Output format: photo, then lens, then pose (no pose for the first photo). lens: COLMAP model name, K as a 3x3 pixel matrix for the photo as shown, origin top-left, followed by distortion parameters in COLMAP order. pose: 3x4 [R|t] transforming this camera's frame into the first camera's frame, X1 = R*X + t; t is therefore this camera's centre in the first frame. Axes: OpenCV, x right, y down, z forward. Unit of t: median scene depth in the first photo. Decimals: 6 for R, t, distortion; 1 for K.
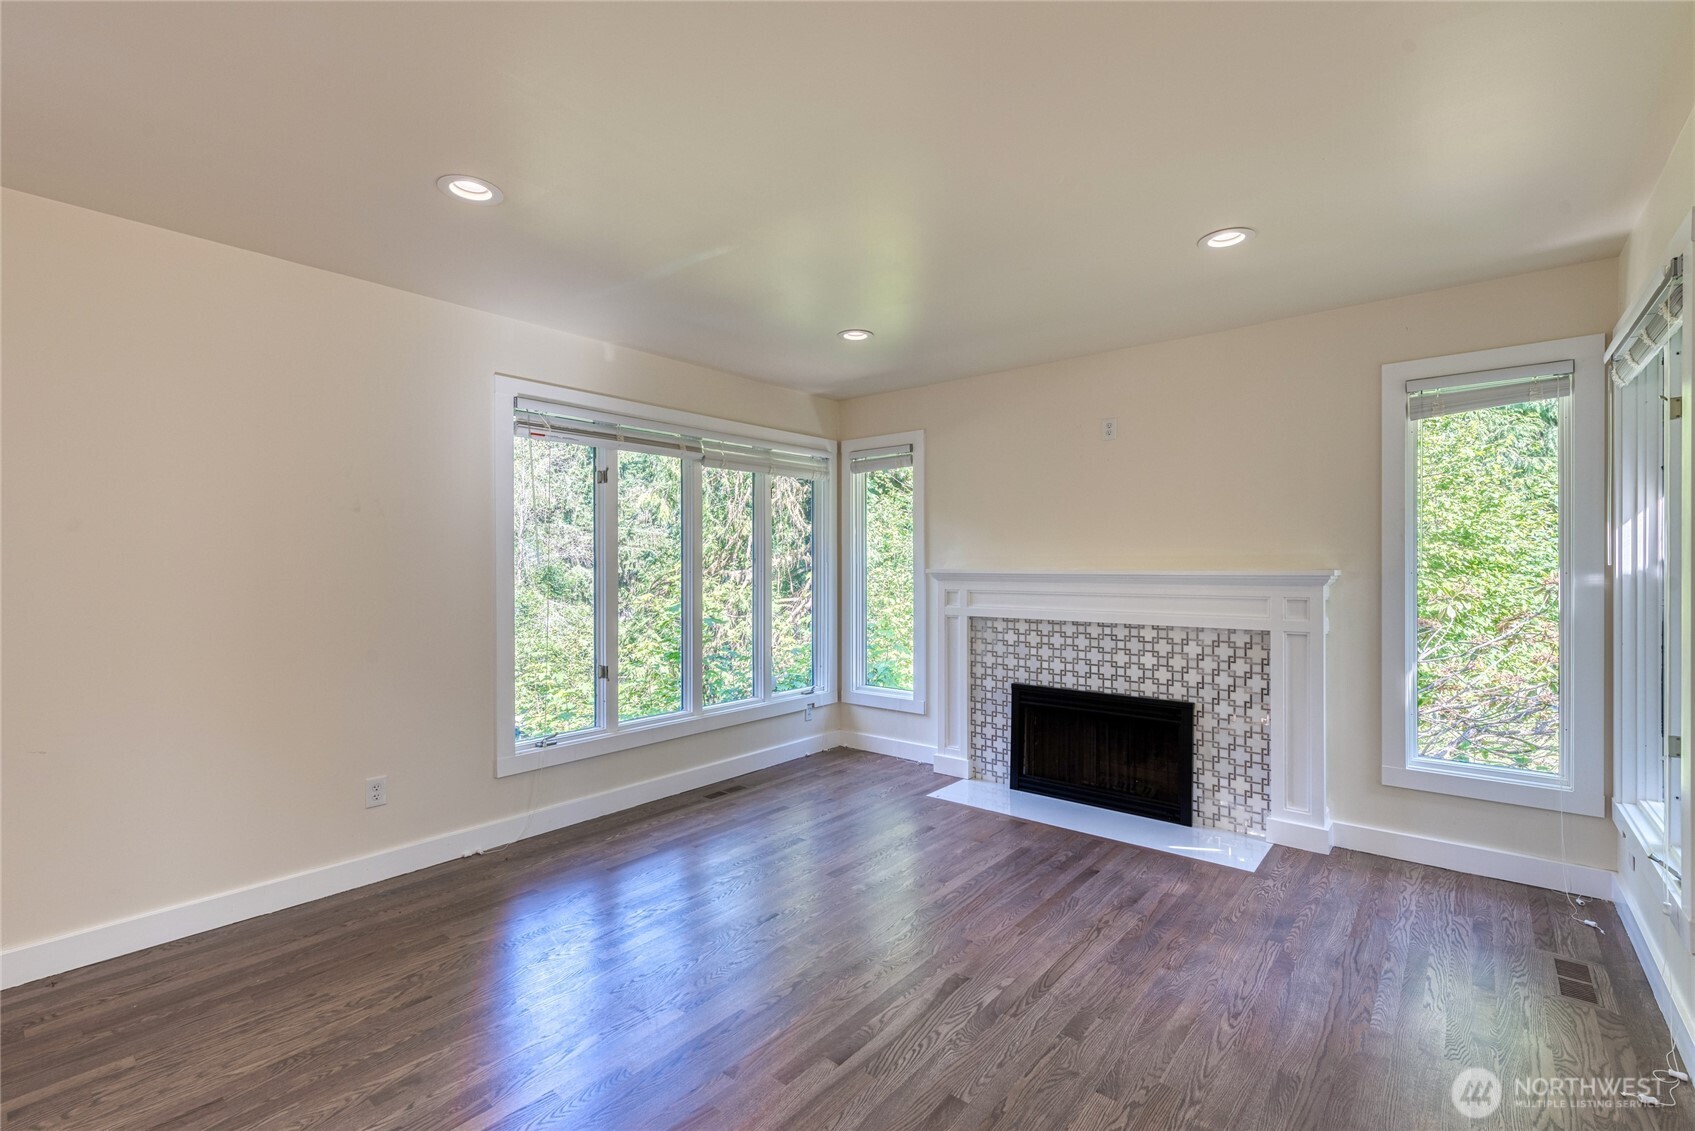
lens RADIAL K [[738.5, 0, 846.8], [0, 738.5, 564.1], [0, 0, 1]] dist [0.006455, -0.000618]
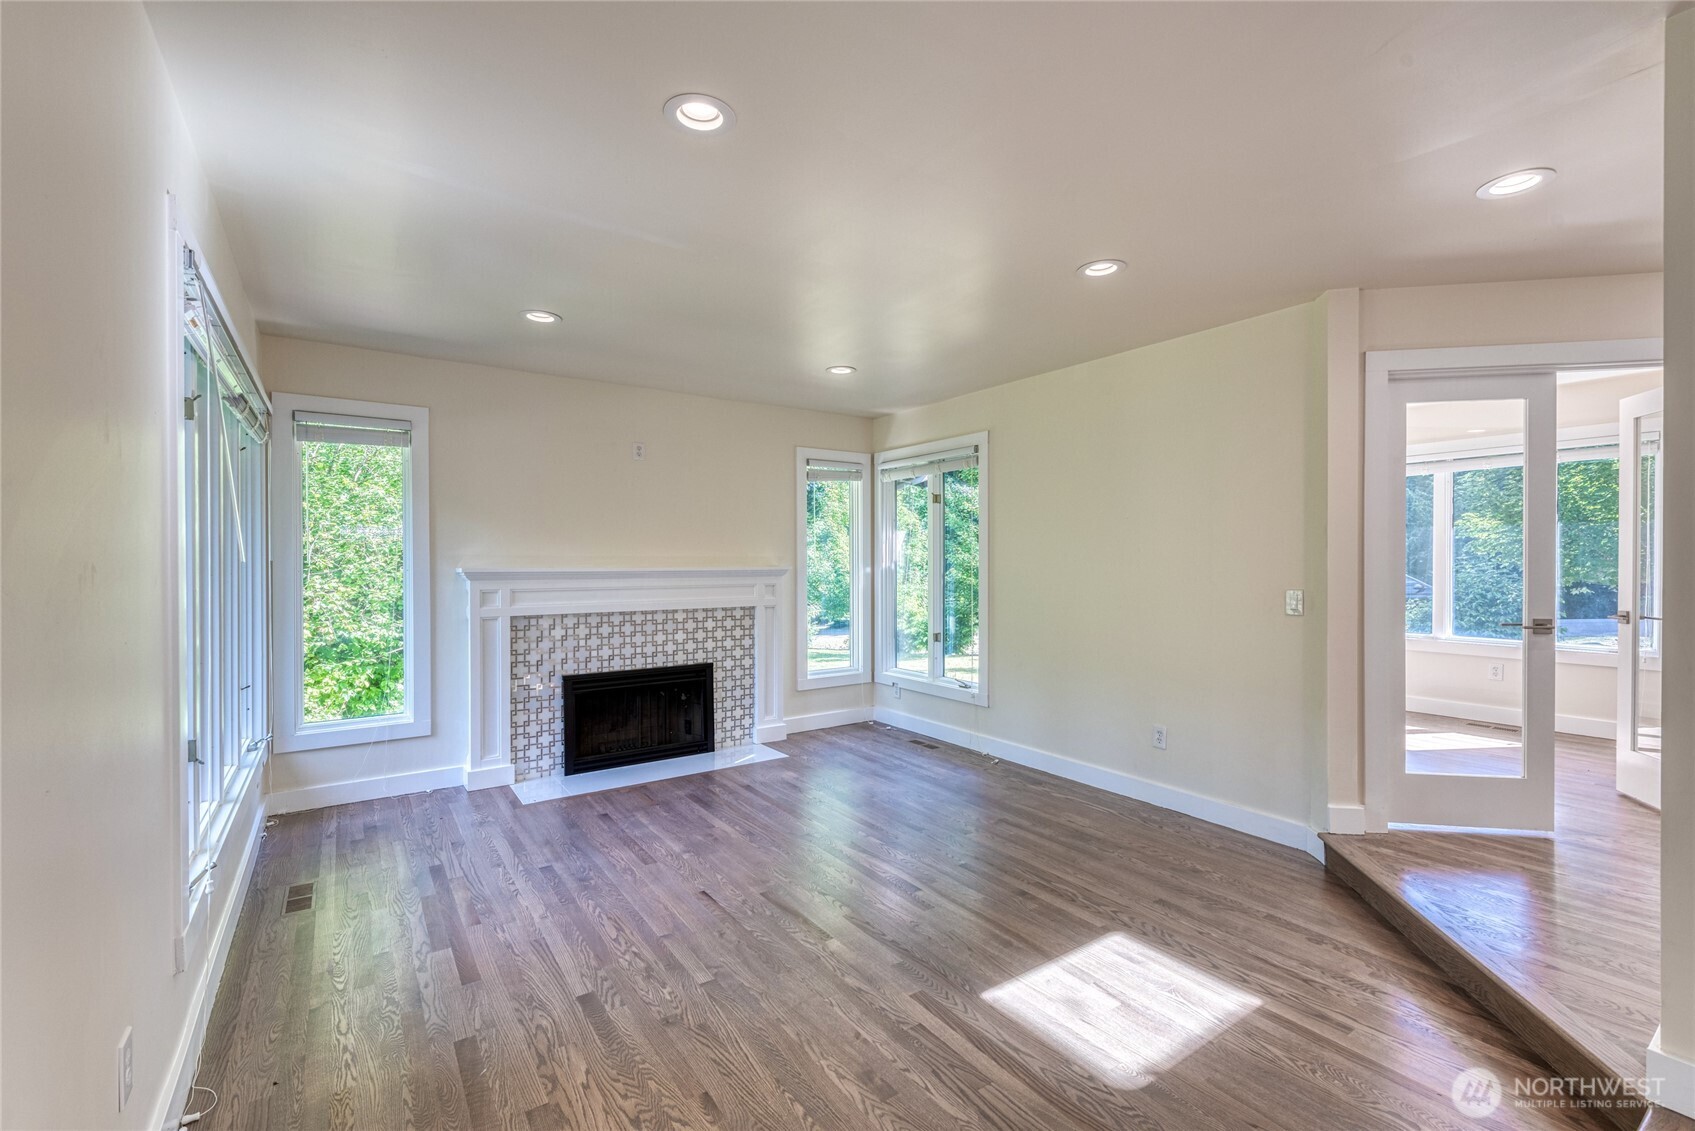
lens RADIAL K [[738.5, 0, 848.6], [0, 738.5, 566.0], [0, 0, 1]] dist [0.006455, -0.000618]
pose [[0.262271, -0.005407, 0.964979, -0.750663], [-0.002109, 0.999979, 0.006176, -0.002733], [-0.964992, -0.003655, 0.262254, 0.364798]]
